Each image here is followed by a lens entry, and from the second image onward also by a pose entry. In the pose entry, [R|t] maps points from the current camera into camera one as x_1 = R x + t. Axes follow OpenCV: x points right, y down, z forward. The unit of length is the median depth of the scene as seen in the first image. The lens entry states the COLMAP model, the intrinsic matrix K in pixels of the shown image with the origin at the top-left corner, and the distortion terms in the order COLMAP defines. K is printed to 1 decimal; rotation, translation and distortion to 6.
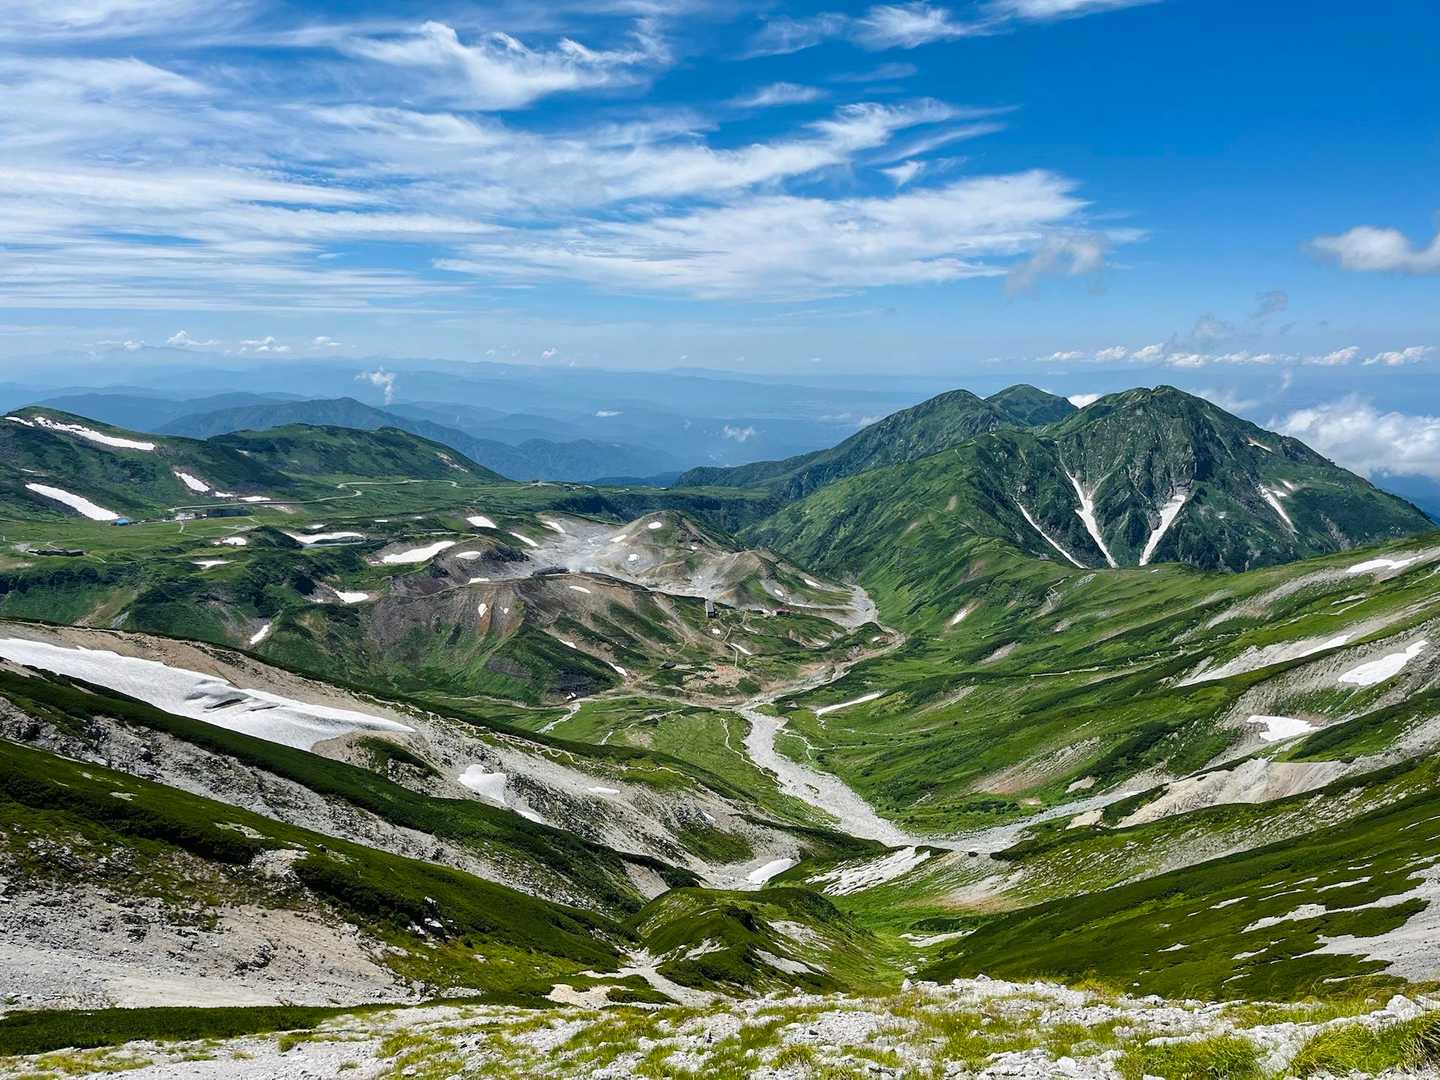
lens RADIAL K [[1134.7, 0, 715.3], [0, 1134.7, 544.3], [0, 0, 1]] dist [0.082242, -0.096176]
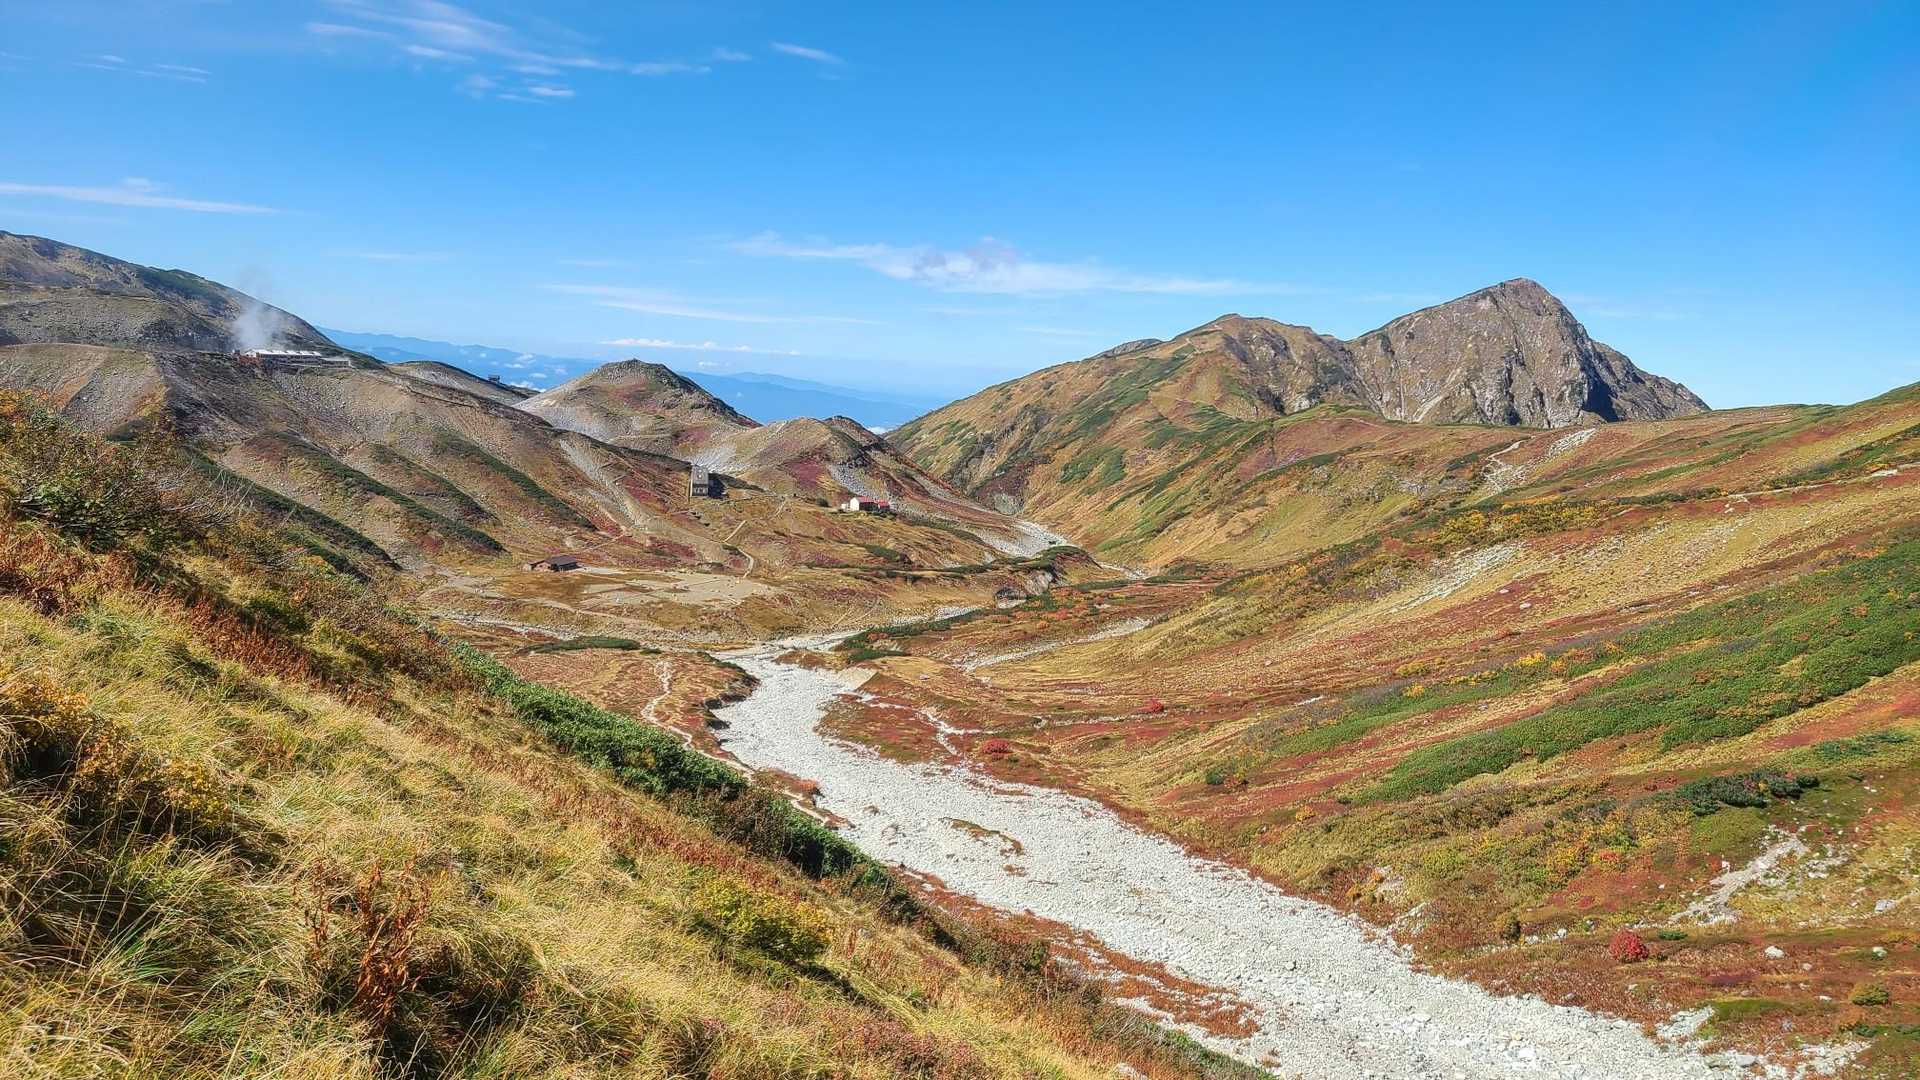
lens RADIAL K [[1475.1, 0, 981.6], [0, 1475.1, 541.7], [0, 0, 1]] dist [0.079493, -0.003190]
pose [[0.990097, 0.055470, 0.128965, 0.028899], [-0.048195, 0.997102, -0.058864, 0.106233], [-0.131856, 0.052066, 0.989901, 0.441594]]
